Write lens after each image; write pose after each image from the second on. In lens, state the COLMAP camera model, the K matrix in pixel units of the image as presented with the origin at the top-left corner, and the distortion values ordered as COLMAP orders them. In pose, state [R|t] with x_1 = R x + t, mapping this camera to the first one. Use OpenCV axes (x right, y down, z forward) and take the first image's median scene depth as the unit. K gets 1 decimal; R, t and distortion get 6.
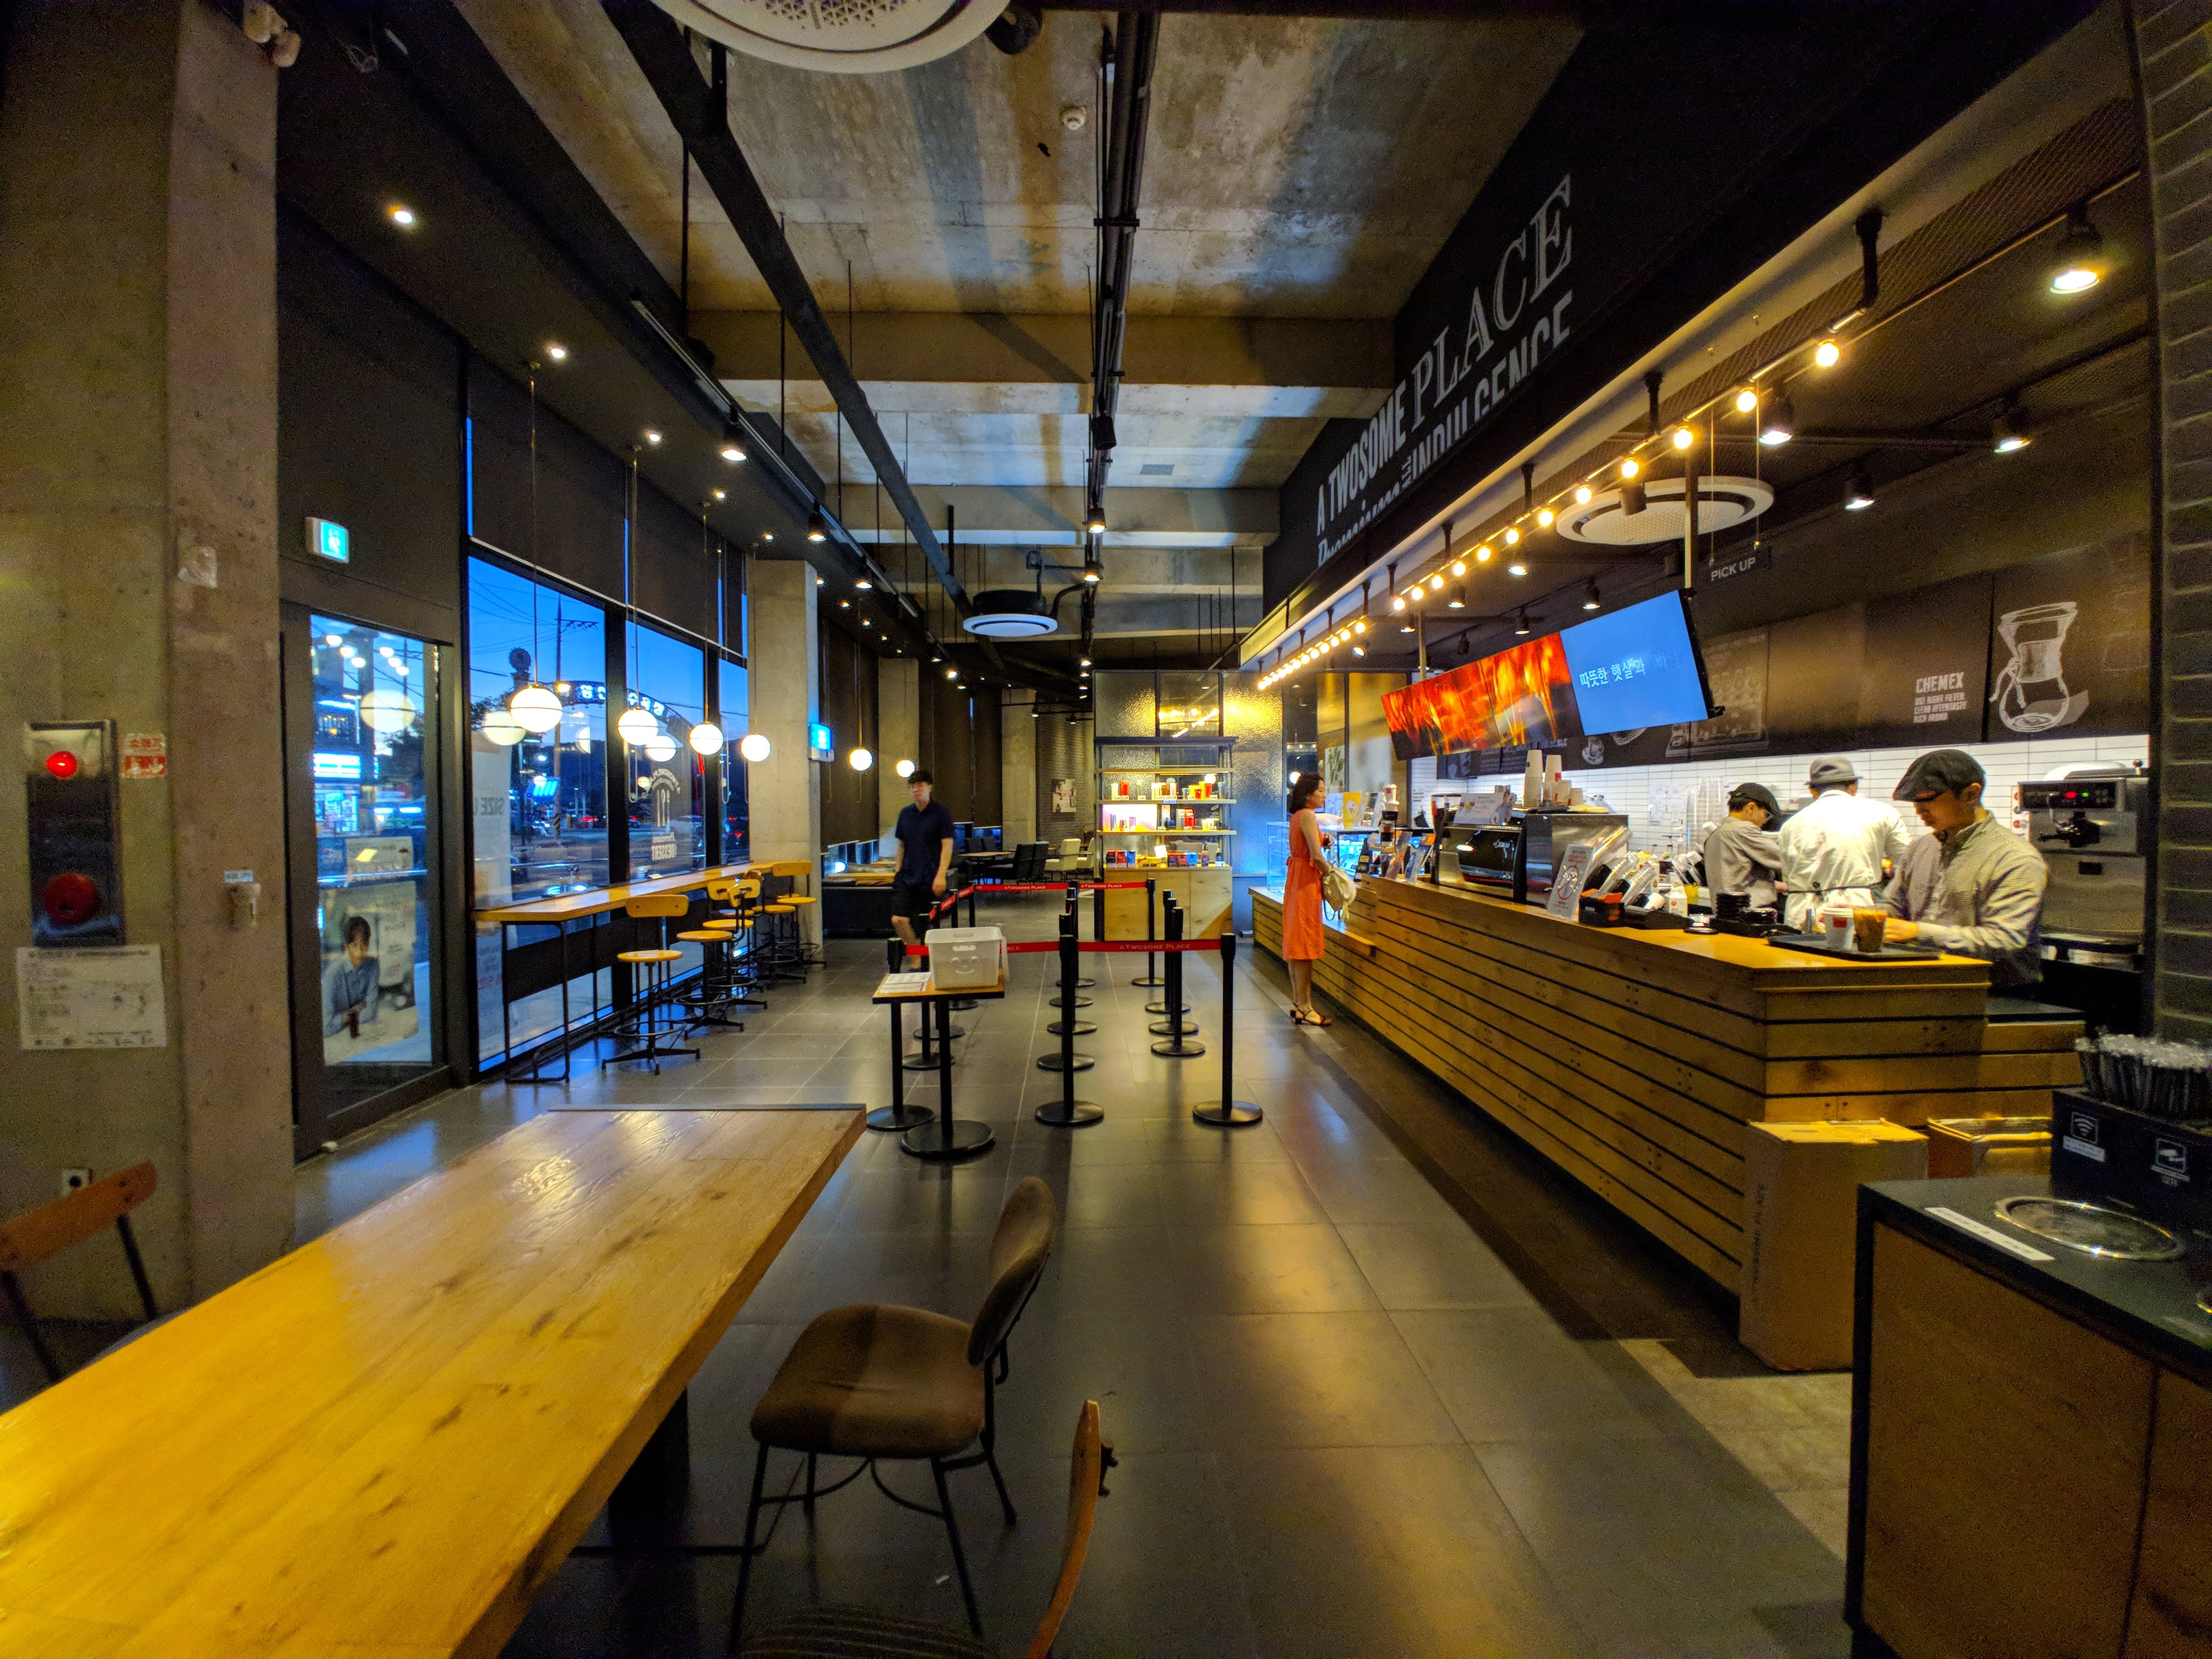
lens RADIAL K [[958.7, 0, 1106.0], [0, 958.7, 829.5], [0, 0, 1]] dist [-0.026600, 0.001061]
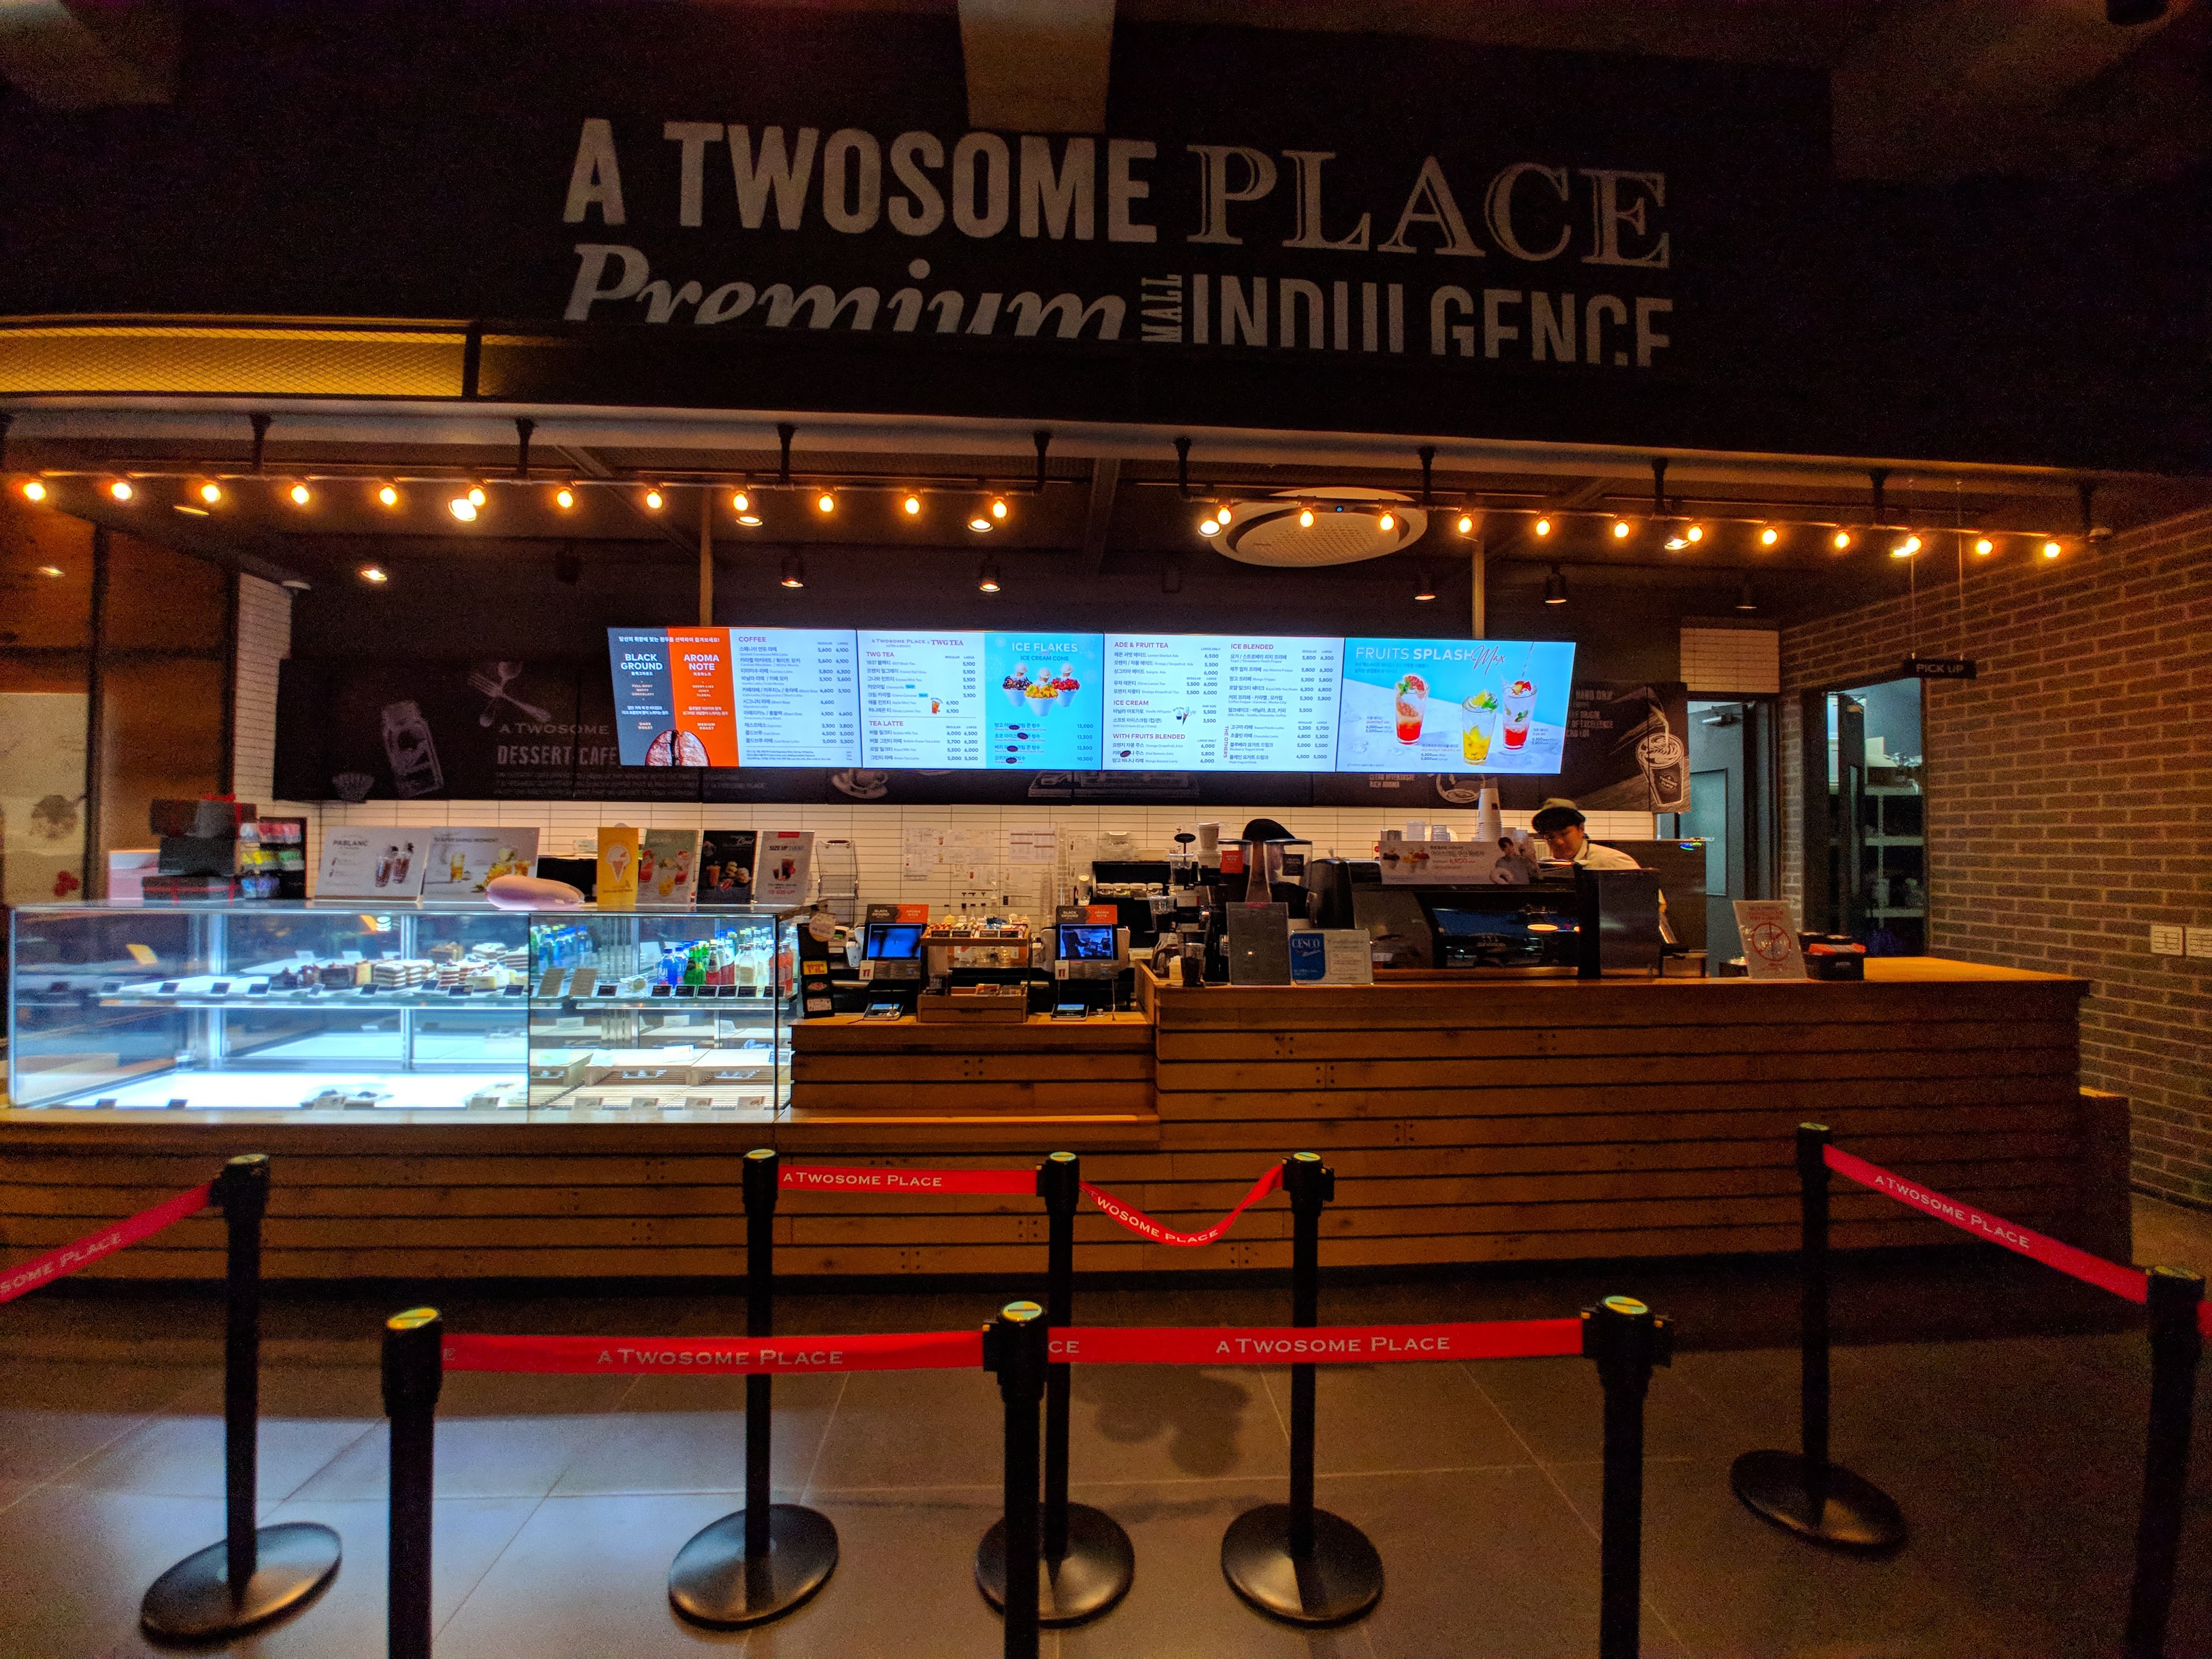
lens RADIAL K [[958.7, 0, 1106.0], [0, 958.7, 829.5], [0, 0, 1]] dist [-0.026600, 0.001061]
pose [[-0.022456, 0.033529, 0.999185, -0.318955], [0.022419, 0.999203, -0.033026, -0.023735], [-0.999496, 0.021659, -0.023190, 1.246337]]
